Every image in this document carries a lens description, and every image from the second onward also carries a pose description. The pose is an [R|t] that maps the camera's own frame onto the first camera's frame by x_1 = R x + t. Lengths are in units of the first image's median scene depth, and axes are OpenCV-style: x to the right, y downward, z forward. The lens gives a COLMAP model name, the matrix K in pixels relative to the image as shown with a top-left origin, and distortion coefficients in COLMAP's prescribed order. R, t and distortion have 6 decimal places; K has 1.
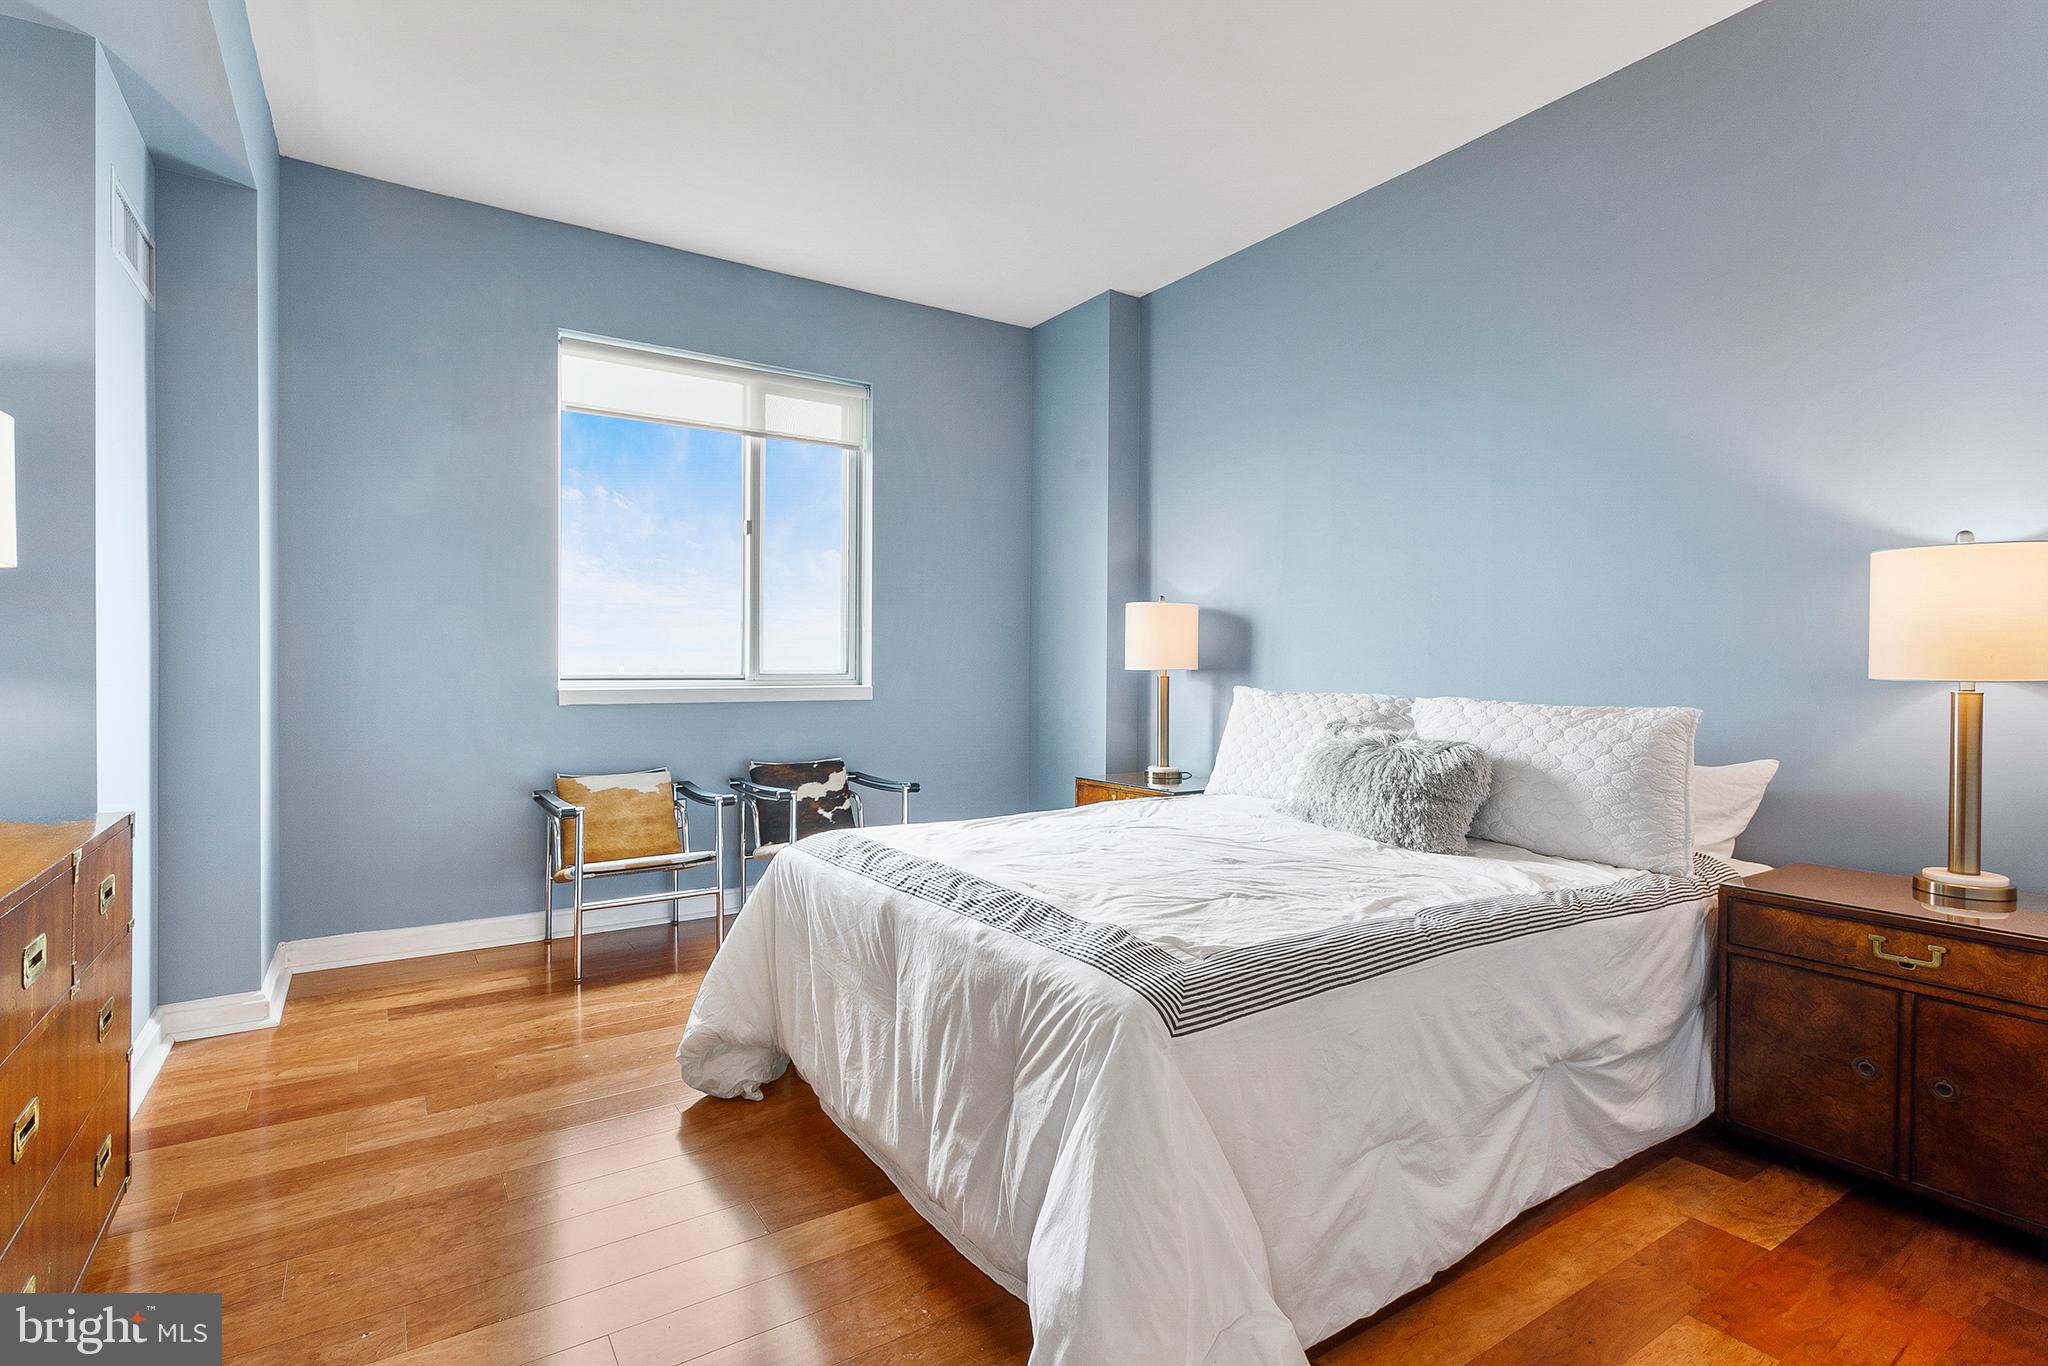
lens RADIAL K [[977.9, 0, 1024.0], [0, 977.9, 694.5], [0, 0, 1]] dist [0.002780, 0.000073]
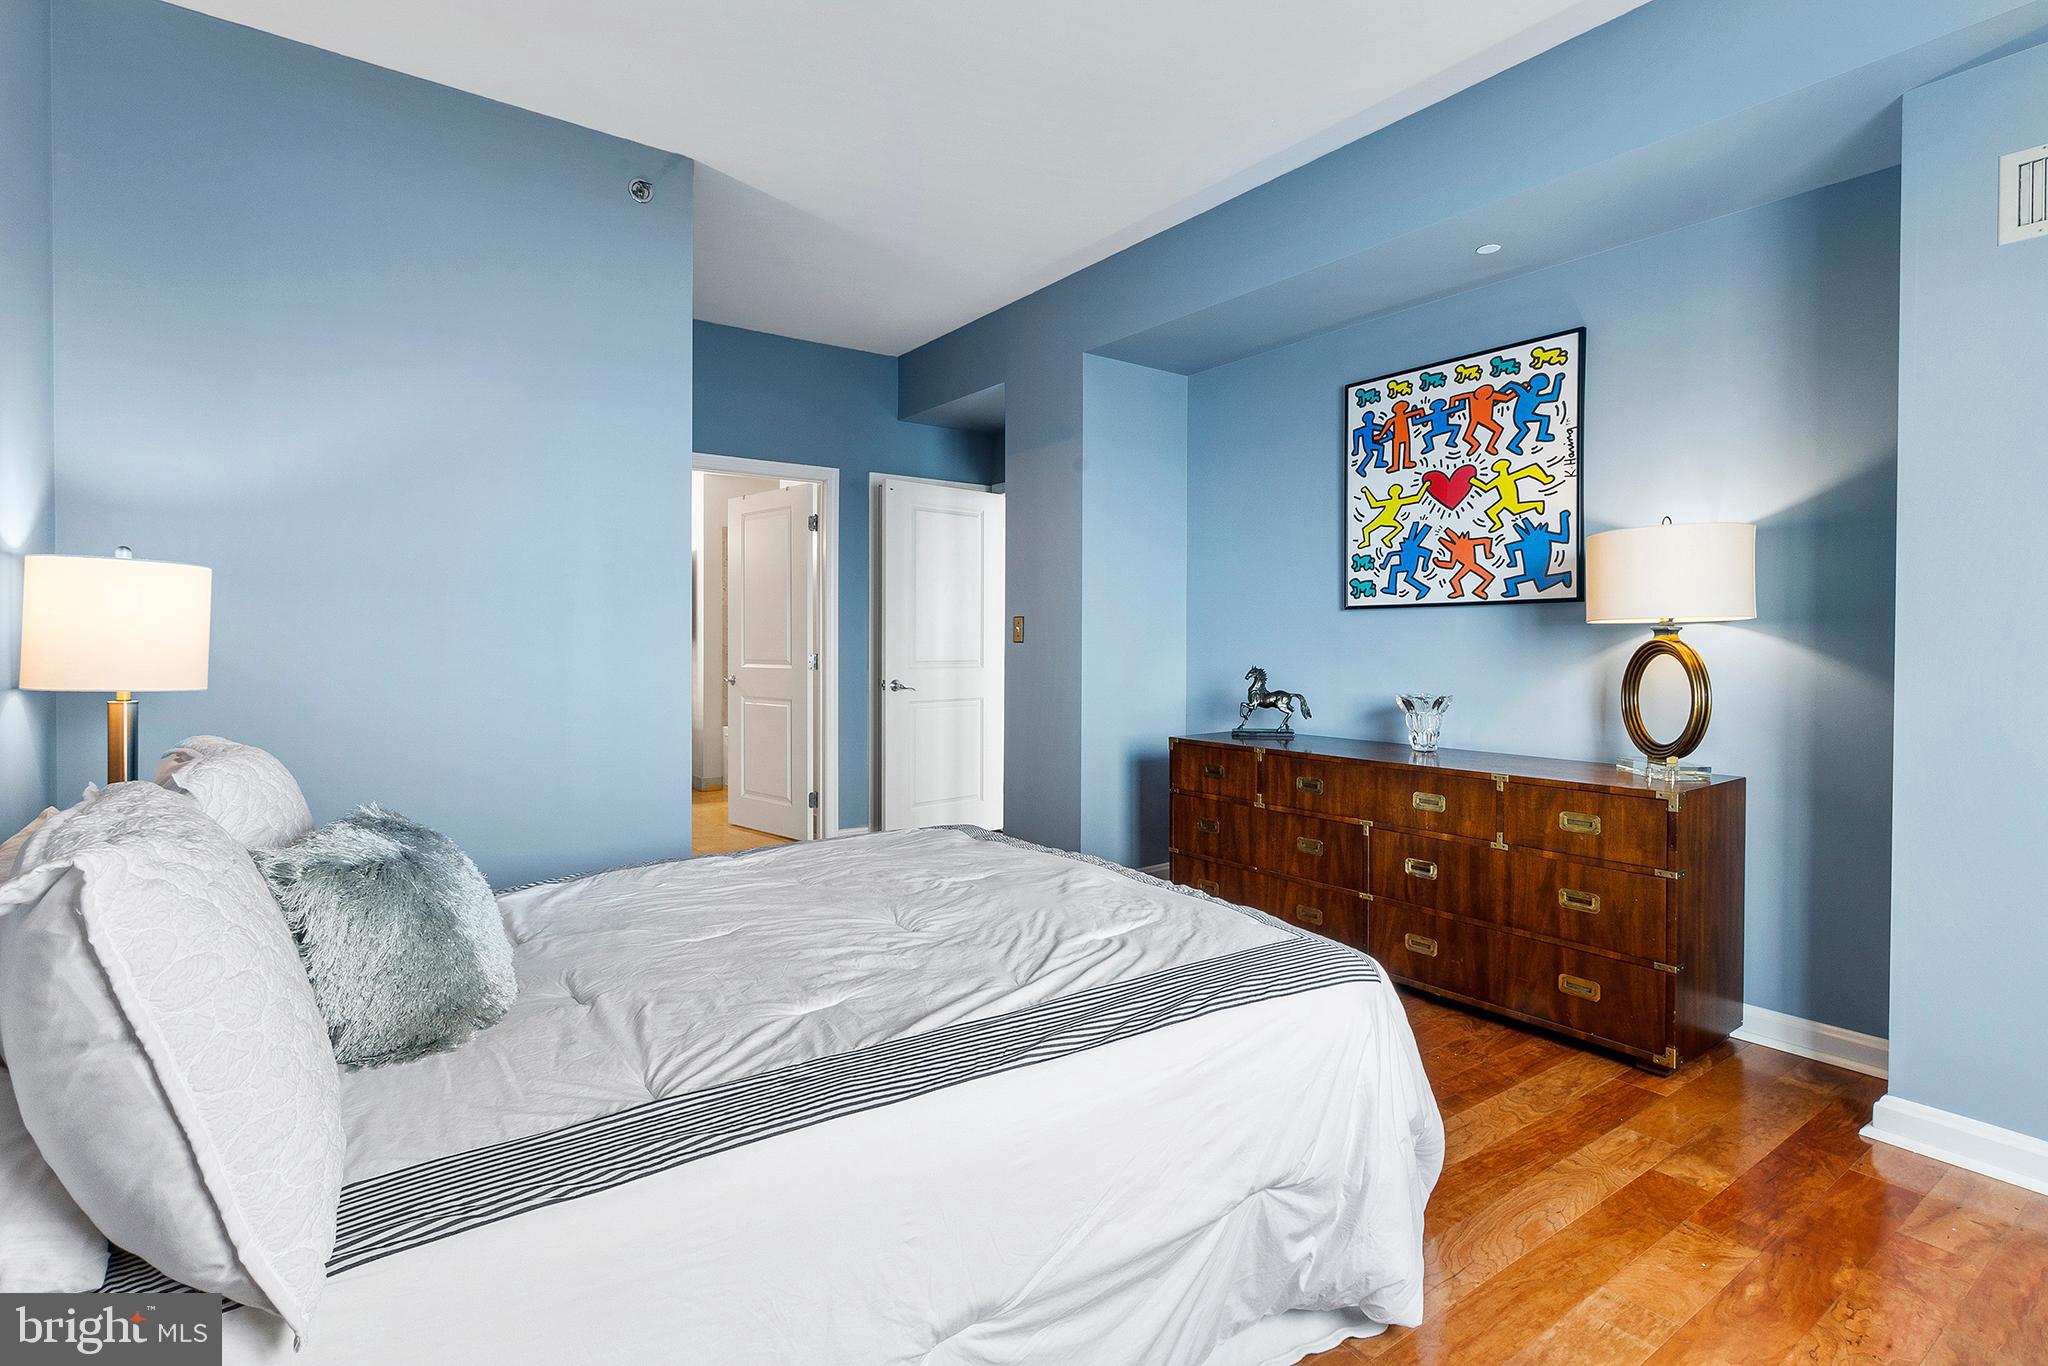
lens RADIAL K [[995.5, 0, 1028.0], [0, 995.5, 679.1], [0, 0, 1]] dist [0.003927, -0.000444]
pose [[-0.998992, -0.006315, -0.044444, 0.035376], [-0.008562, 0.998684, 0.050568, -0.079325], [0.044067, 0.050898, -0.997731, 1.744623]]
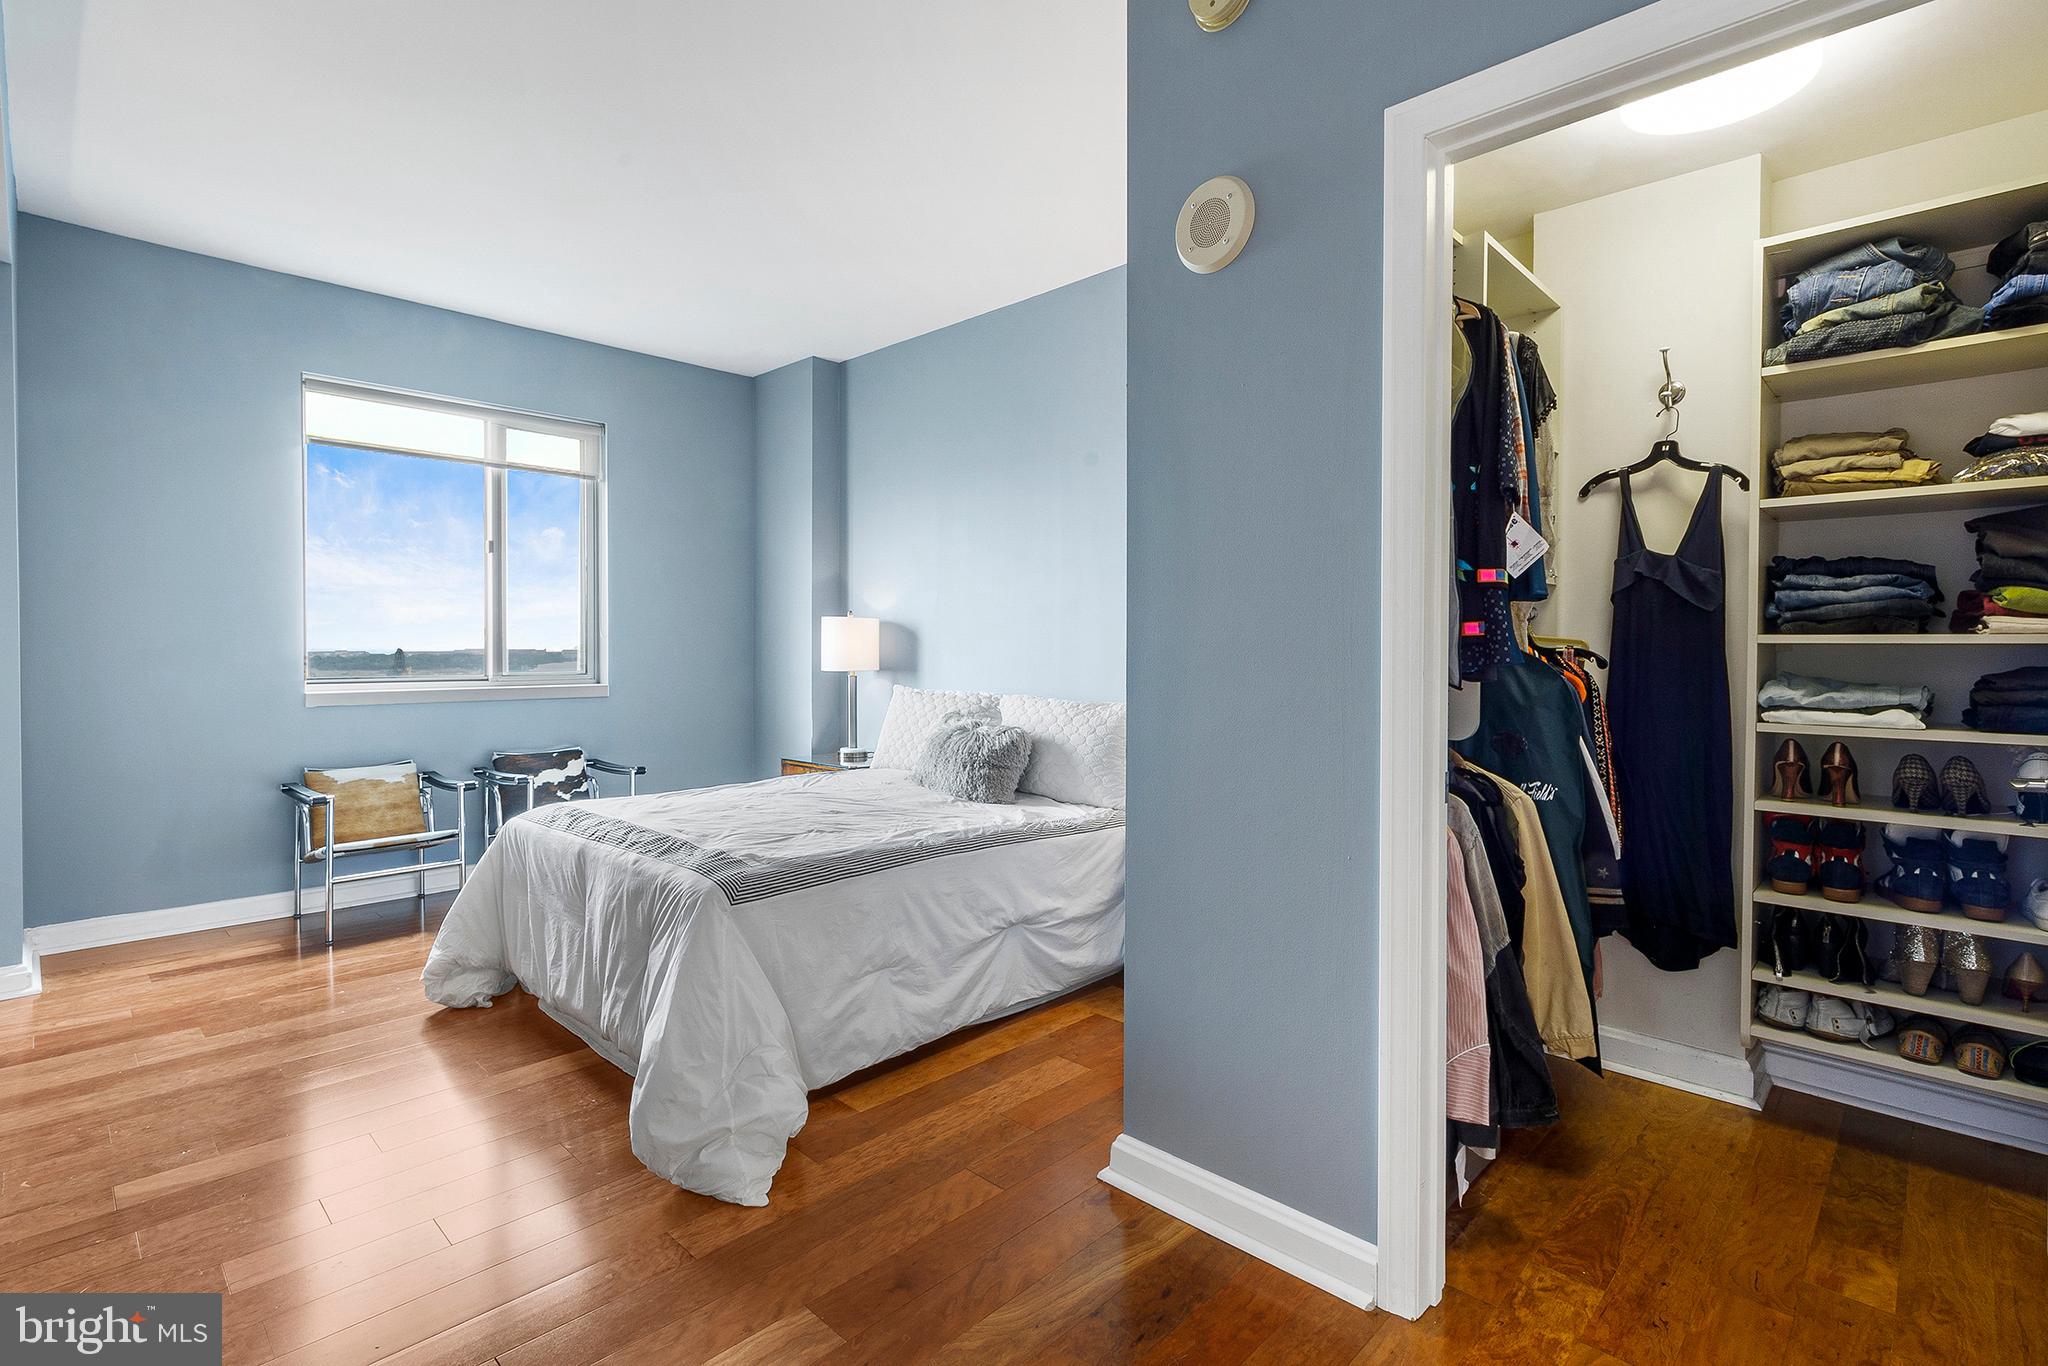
lens RADIAL K [[971.5, 0, 1016.7], [0, 971.5, 669.2], [0, 0, 1]] dist [-0.001919, -0.001411]
pose [[0.979079, -0.007748, 0.203334, 0.152719], [0.009255, 0.999936, -0.006460, -0.026983], [-0.203271, 0.008207, 0.979088, -0.404421]]
